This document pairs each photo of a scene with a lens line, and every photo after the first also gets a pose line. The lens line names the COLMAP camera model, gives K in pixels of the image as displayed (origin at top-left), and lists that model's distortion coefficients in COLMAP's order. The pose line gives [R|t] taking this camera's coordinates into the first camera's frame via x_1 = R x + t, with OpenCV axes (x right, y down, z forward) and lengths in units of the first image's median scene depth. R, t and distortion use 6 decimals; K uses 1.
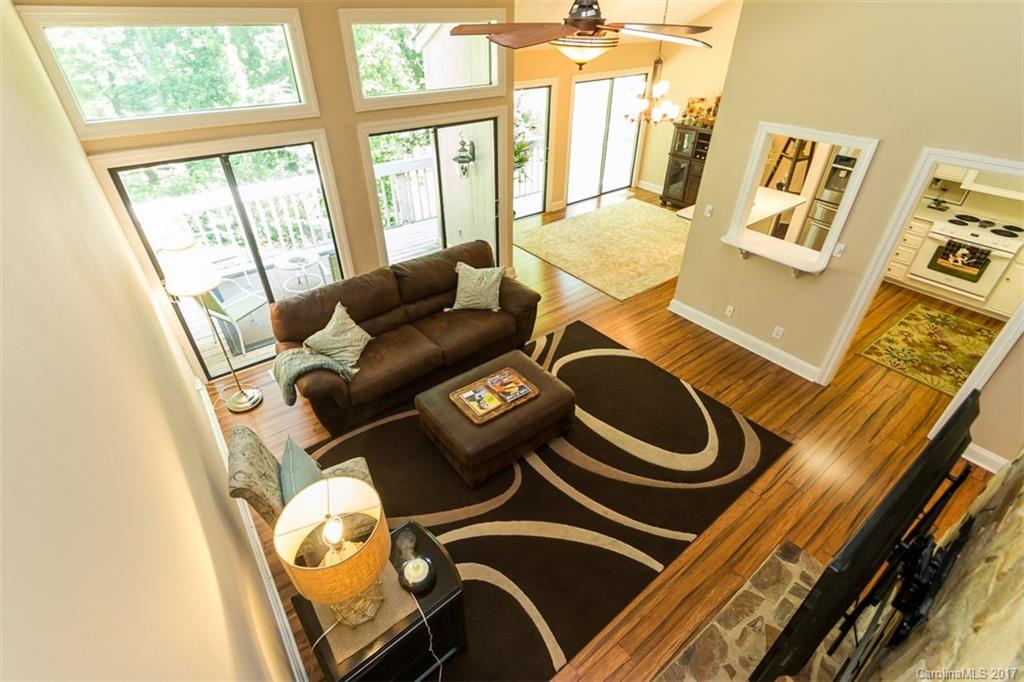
lens RADIAL K [[470.5, 0, 503.9], [0, 470.5, 338.7], [0, 0, 1]] dist [0.001076, 0.000084]
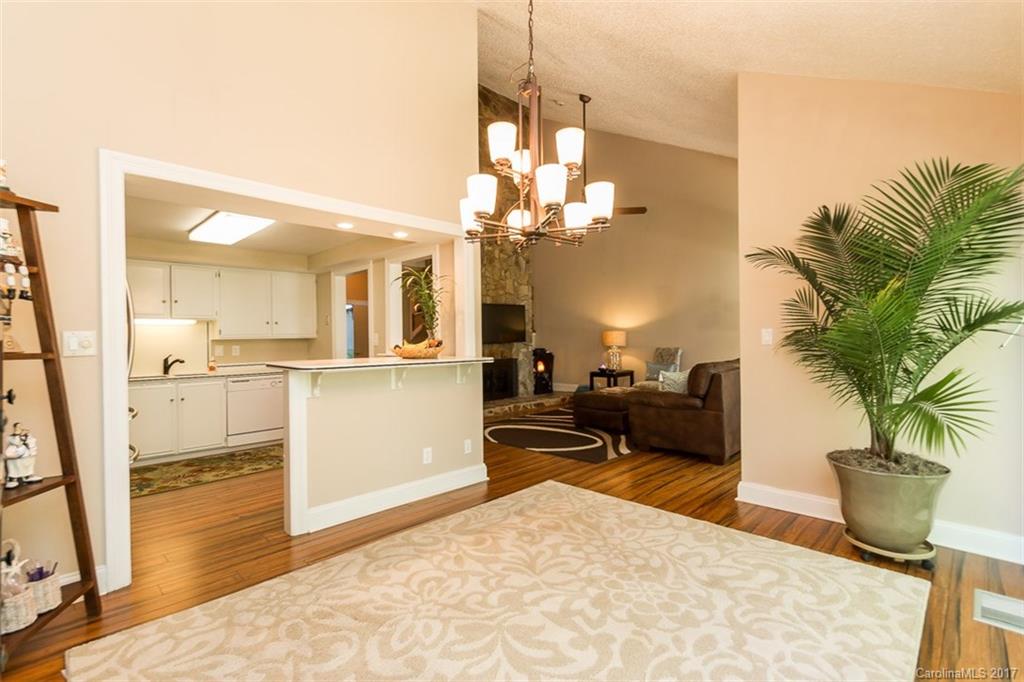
lens RADIAL K [[470.5, 0, 507.9], [0, 470.5, 339.4], [0, 0, 1]] dist [0.001076, 0.000084]
pose [[-0.988360, 0.020211, -0.150787, 0.282325], [-0.070377, 0.817972, 0.570937, -0.444906], [0.134879, 0.574903, -0.807028, 0.983271]]
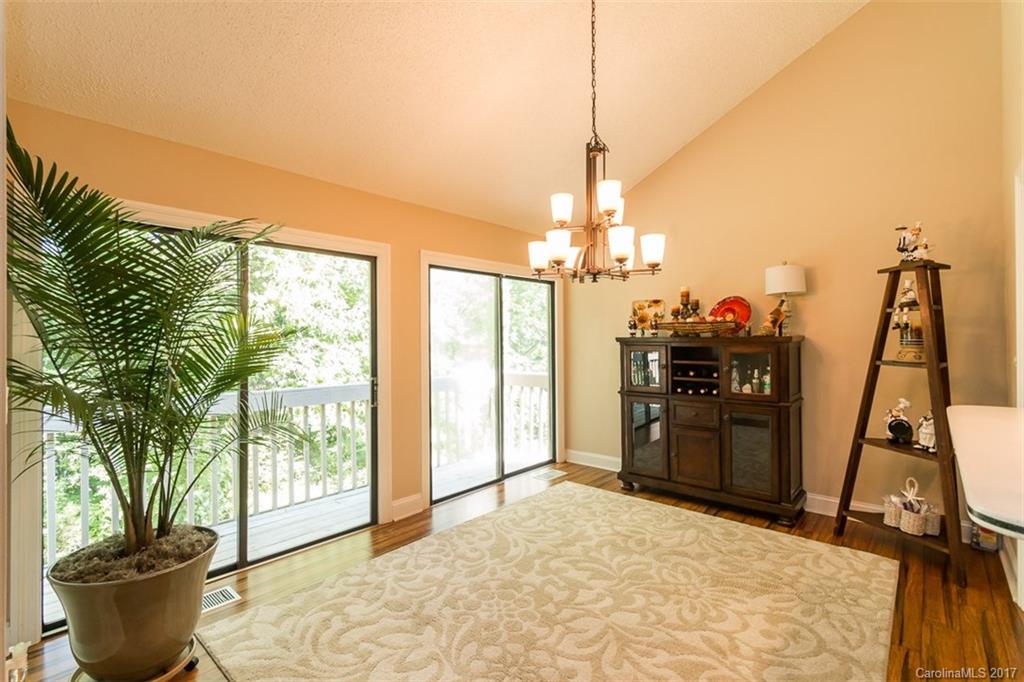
lens RADIAL K [[470.5, 0, 503.9], [0, 470.5, 336.5], [0, 0, 1]] dist [0.001076, 0.000084]
pose [[0.980388, 0.001826, 0.197068, 0.114619], [0.112358, 0.816346, -0.566528, -0.153482], [-0.161911, 0.577560, 0.800131, 0.542103]]
